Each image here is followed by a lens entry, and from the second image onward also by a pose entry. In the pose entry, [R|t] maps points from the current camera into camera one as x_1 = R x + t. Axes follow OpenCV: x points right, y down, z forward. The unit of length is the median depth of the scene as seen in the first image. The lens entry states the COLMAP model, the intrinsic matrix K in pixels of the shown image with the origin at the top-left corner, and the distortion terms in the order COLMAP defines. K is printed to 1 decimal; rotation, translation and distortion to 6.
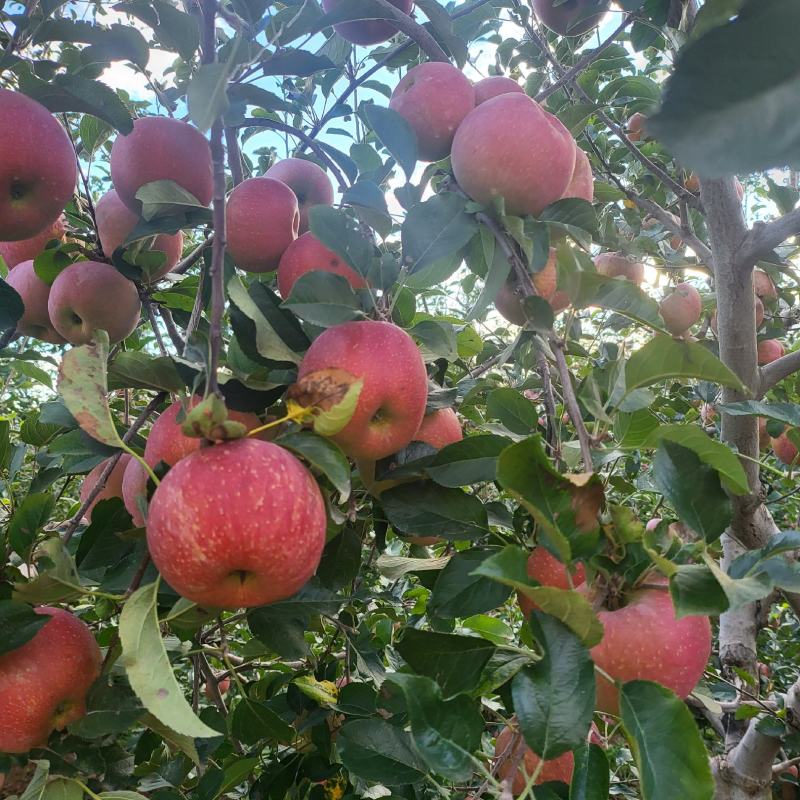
lens RADIAL K [[763.0, 0, 400.0], [0, 763.0, 400.0], [0, 0, 1]] dist [0.058811, -0.083763]
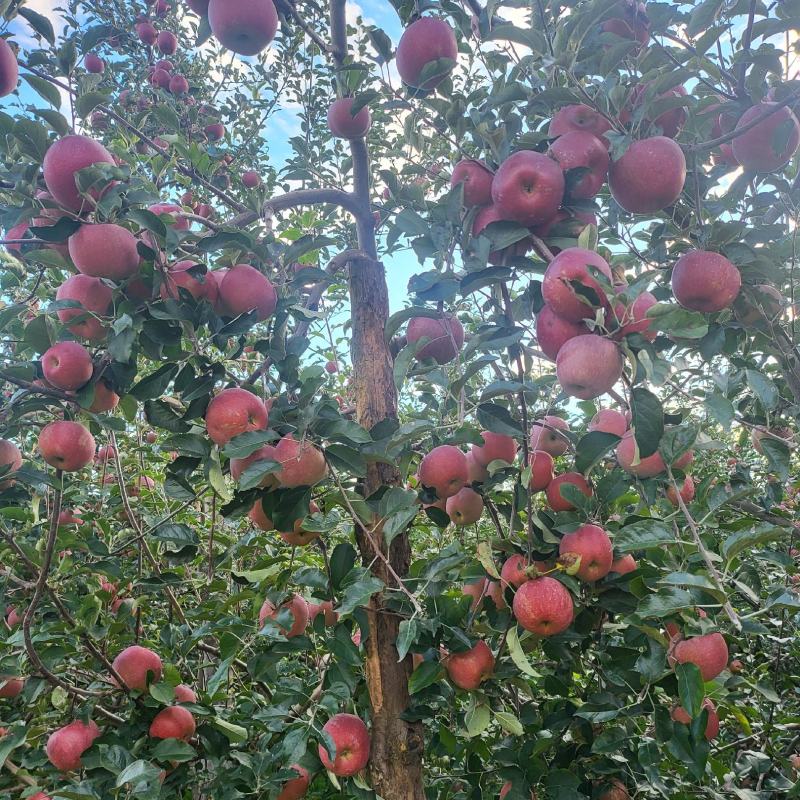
lens RADIAL K [[763.0, 0, 400.0], [0, 763.0, 400.0], [0, 0, 1]] dist [0.058811, -0.083763]
pose [[0.941470, -0.086455, -0.325823, 0.281627], [0.048706, 0.991297, -0.122300, -0.270676], [0.333561, 0.099273, 0.937487, -1.895417]]
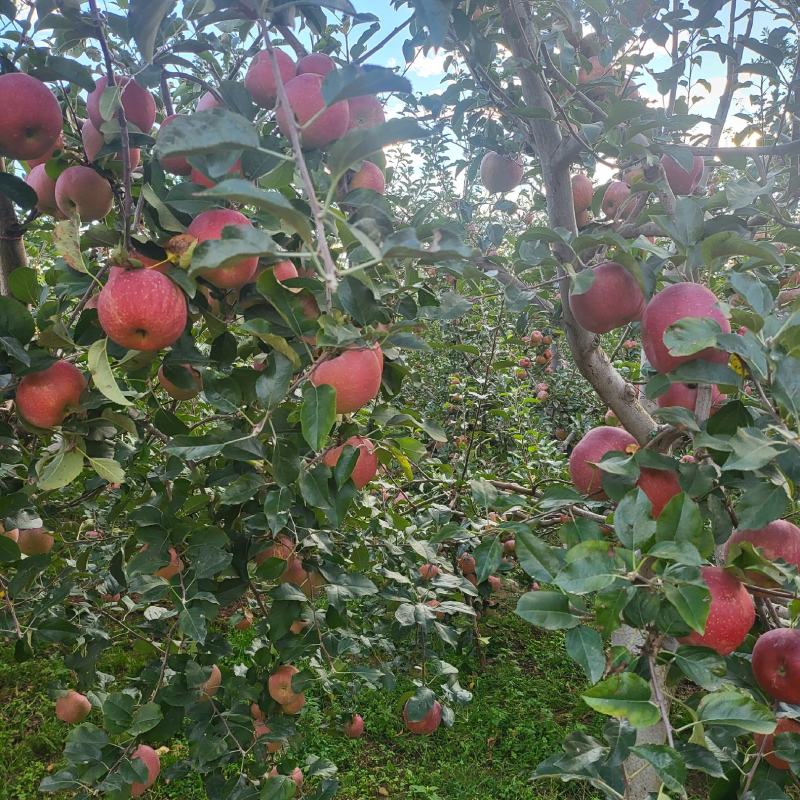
lens RADIAL K [[763.0, 0, 400.0], [0, 763.0, 400.0], [0, 0, 1]] dist [0.058811, -0.083763]
pose [[0.998791, 0.023286, -0.043287, 0.536703], [-0.016351, 0.987909, 0.154170, 0.064186], [0.046353, -0.153275, 0.987096, -0.972853]]
